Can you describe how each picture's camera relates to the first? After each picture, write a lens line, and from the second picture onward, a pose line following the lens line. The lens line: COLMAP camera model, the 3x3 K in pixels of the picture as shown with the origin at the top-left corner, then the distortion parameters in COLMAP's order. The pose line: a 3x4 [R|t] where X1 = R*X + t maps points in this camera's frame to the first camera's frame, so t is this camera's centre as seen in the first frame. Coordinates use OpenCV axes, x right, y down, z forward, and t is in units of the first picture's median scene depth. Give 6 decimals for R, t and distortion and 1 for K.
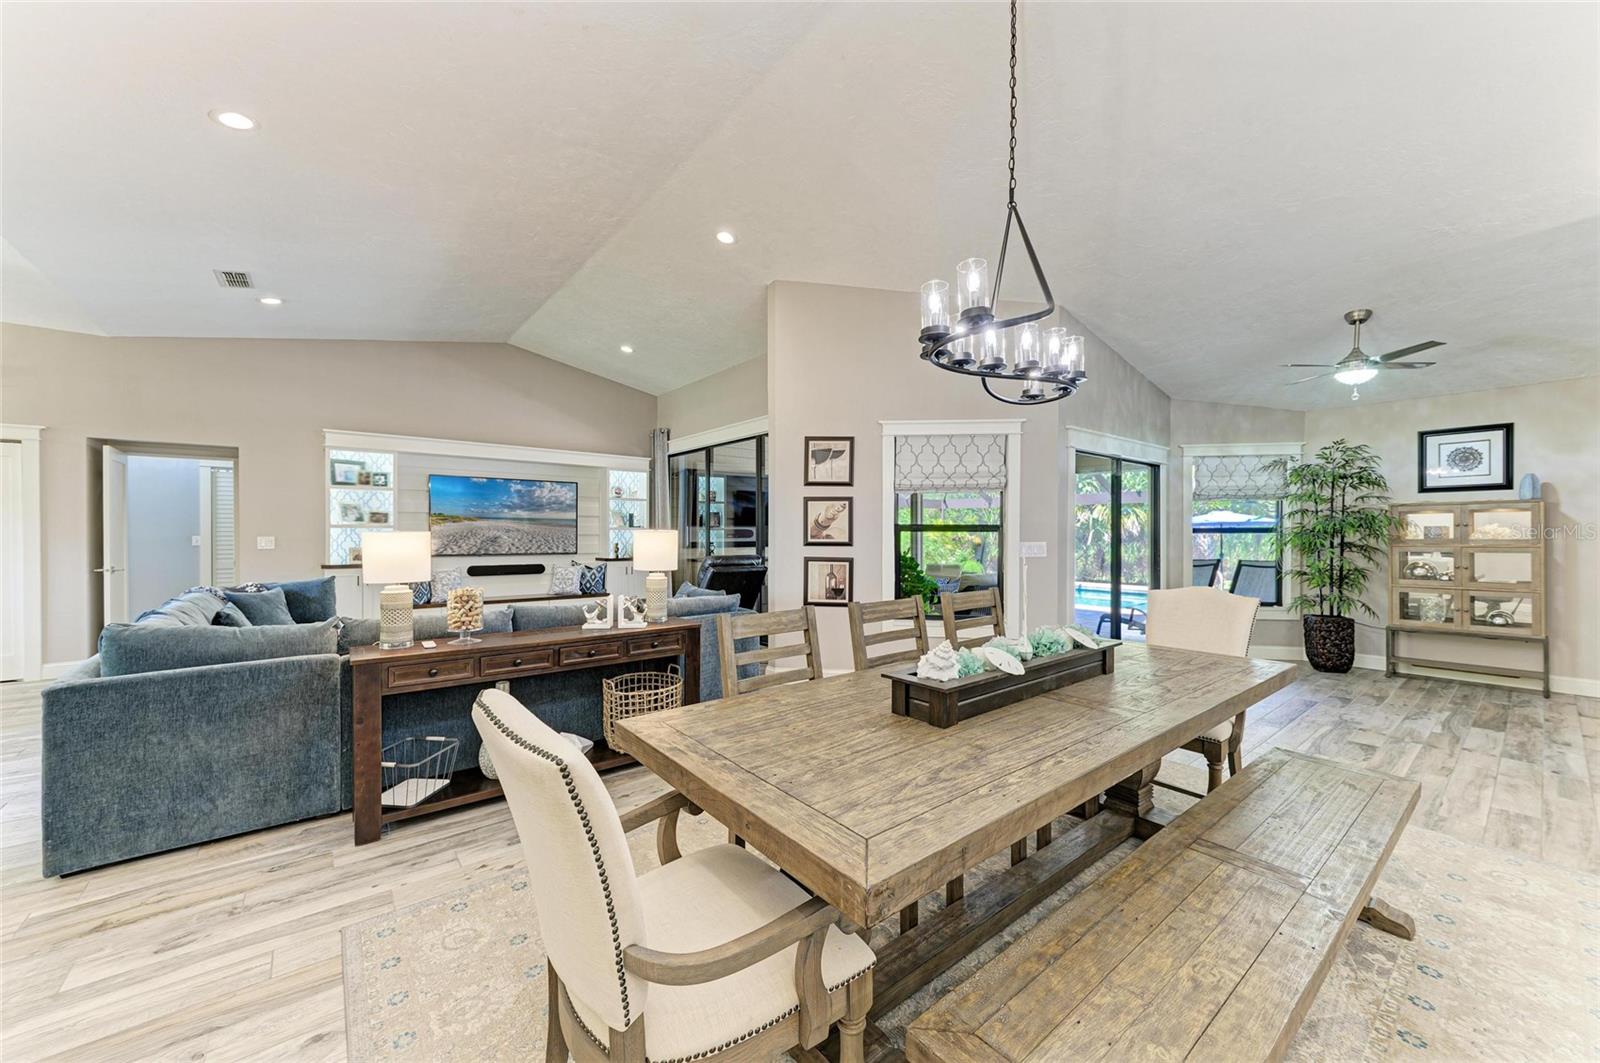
lens RADIAL K [[596.4, 0, 802.2], [0, 596.4, 535.0], [0, 0, 1]] dist [0.021887, -0.008285]
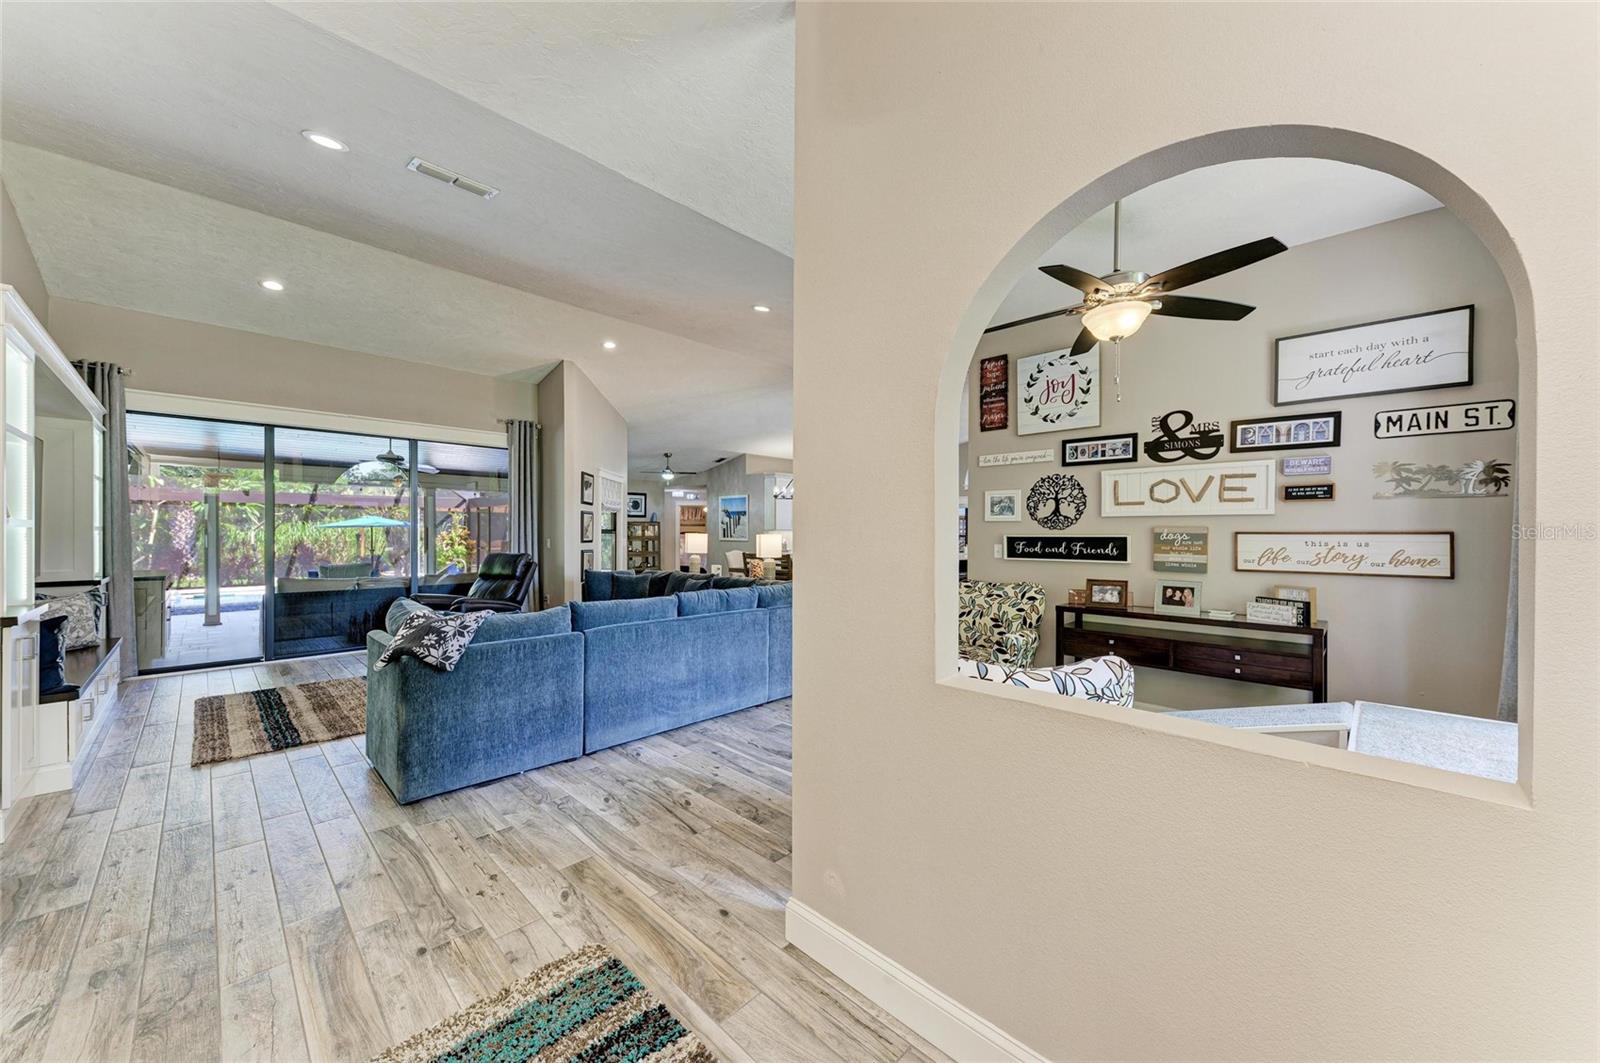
lens RADIAL K [[574.6, 0, 801.1], [0, 574.6, 534.1], [0, 0, 1]] dist [0.018540, -0.007135]
pose [[-0.119660, -0.003055, 0.992810, -1.299480], [0.004034, 0.999986, 0.003563, -0.006076], [-0.992807, 0.004431, -0.119646, 0.530259]]
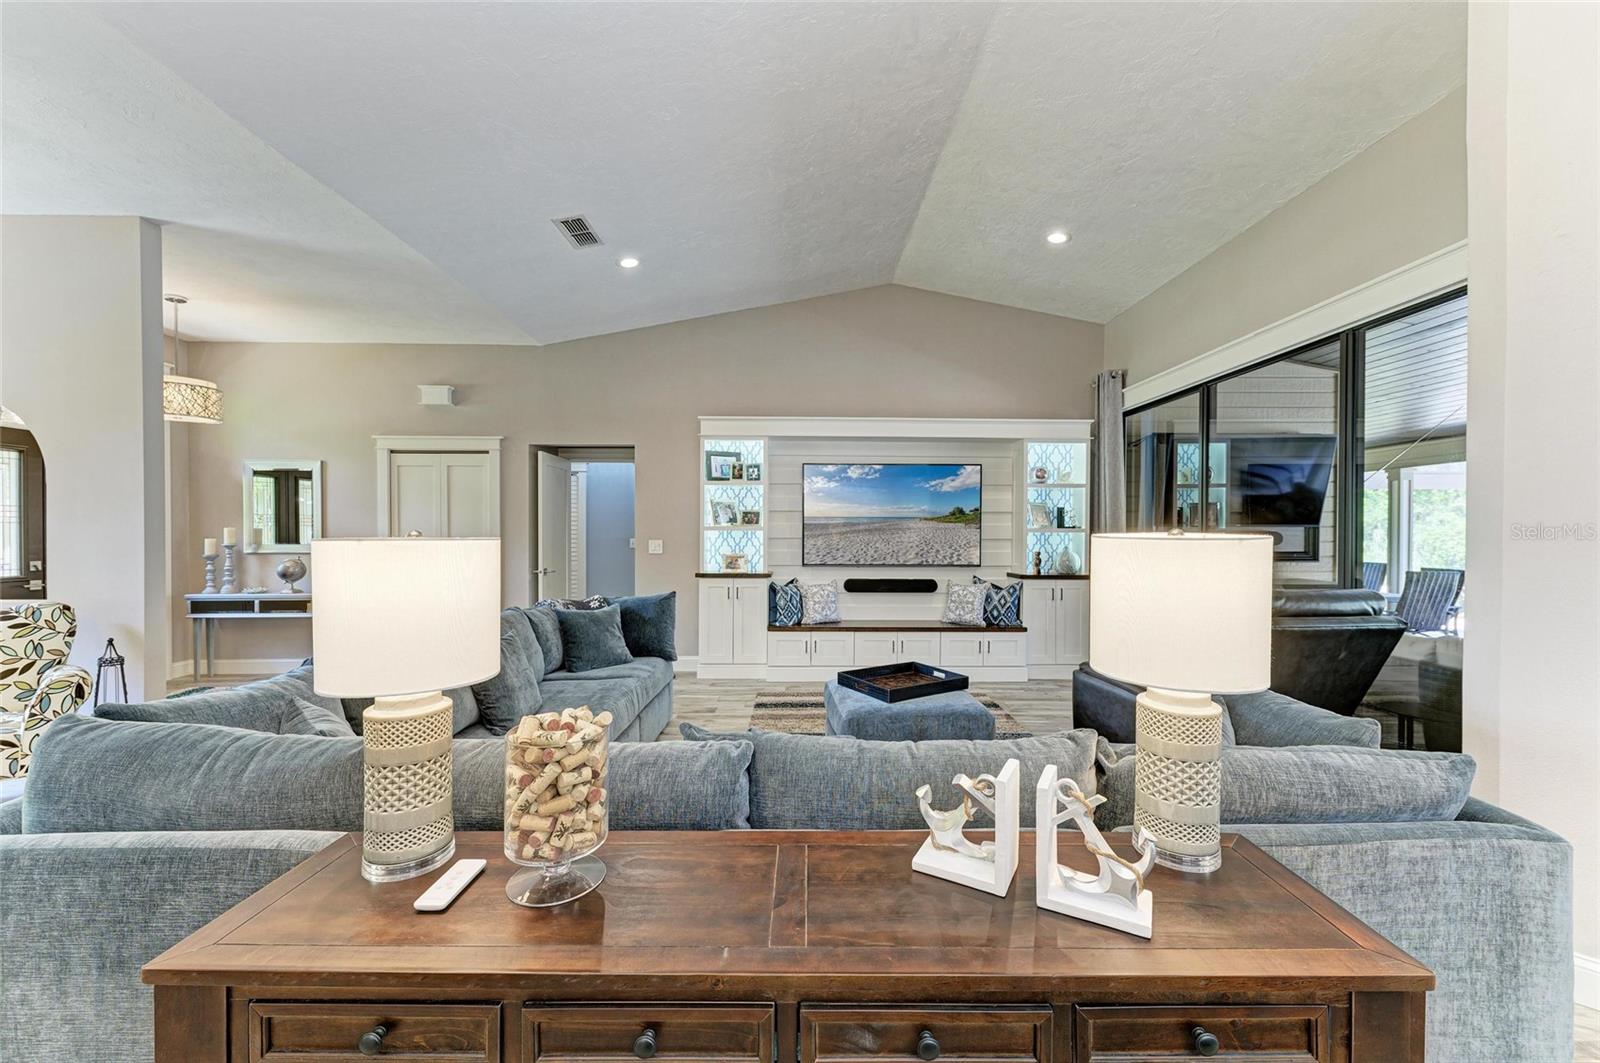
lens RADIAL K [[621.3, 0, 804.5], [0, 621.3, 540.7], [0, 0, 1]] dist [0.002315, 0.000027]
pose [[0.793045, 0.007938, -0.609112, -0.129154], [-0.004637, 0.999965, 0.006994, -0.004013], [0.609146, -0.002722, 0.793053, 0.395993]]
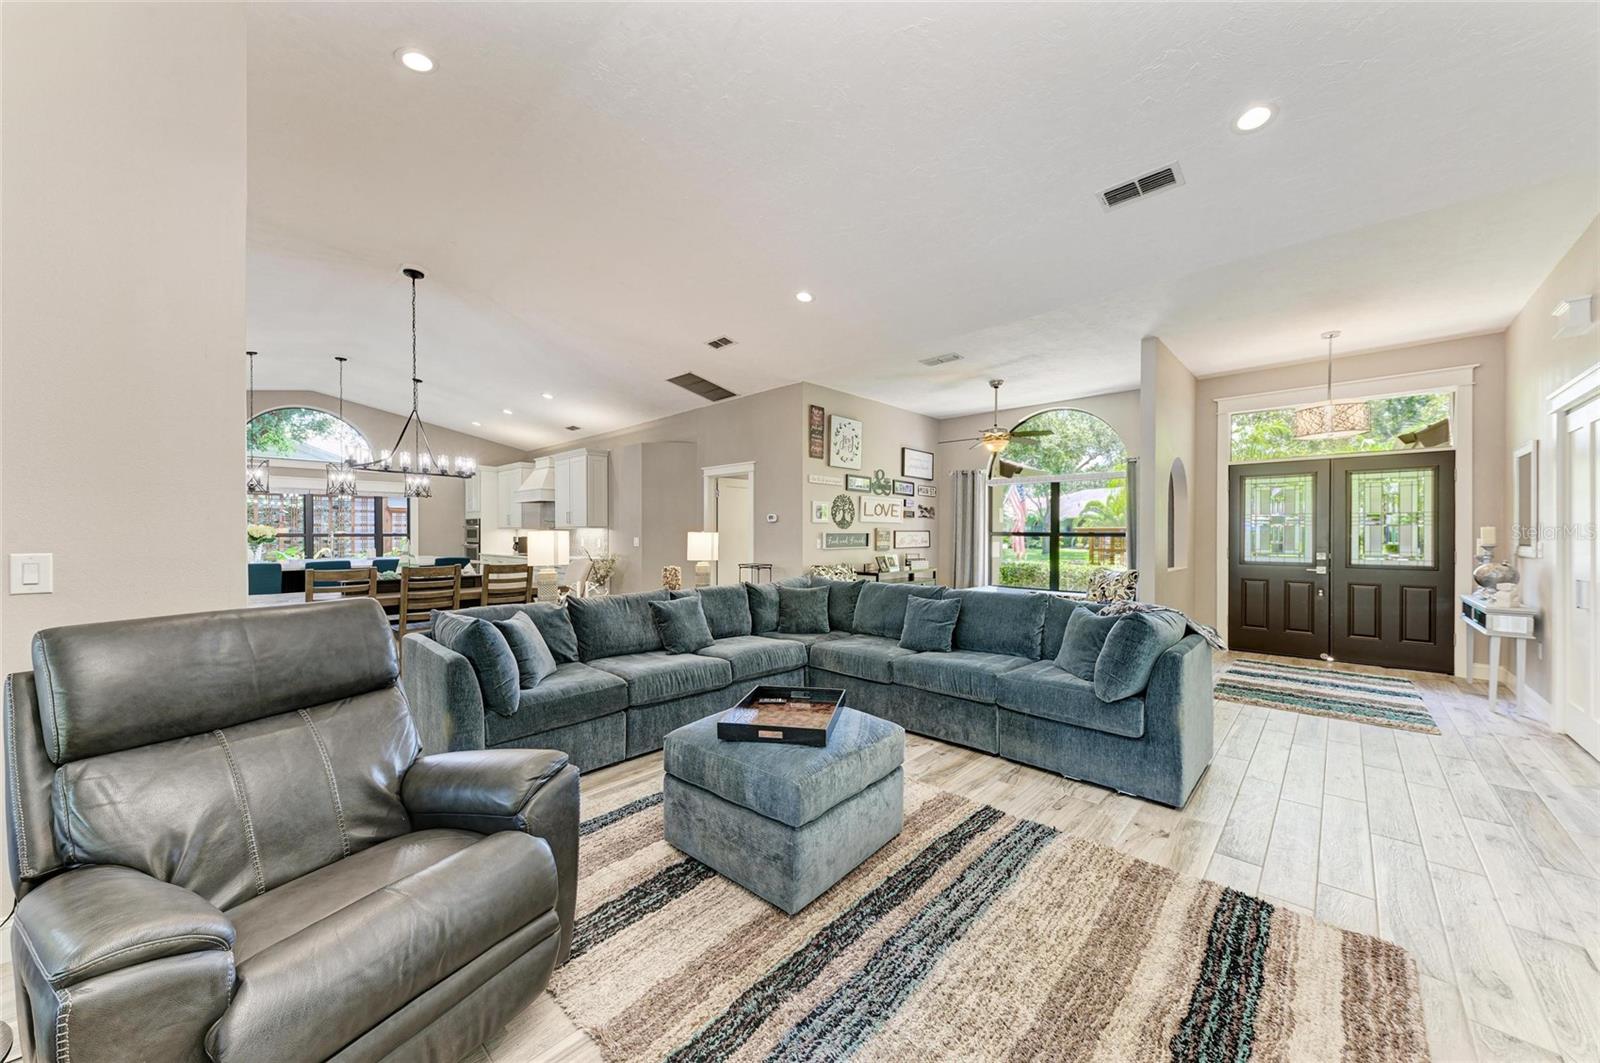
lens RADIAL K [[567.9, 0, 800.0], [0, 567.9, 531.5], [0, 0, 1]] dist [0.015889, -0.006215]
pose [[-0.990920, -0.002379, -0.134431, -0.342315], [-0.002987, 0.999986, 0.004324, -0.007293], [0.134419, 0.004687, -0.990913, 1.278078]]
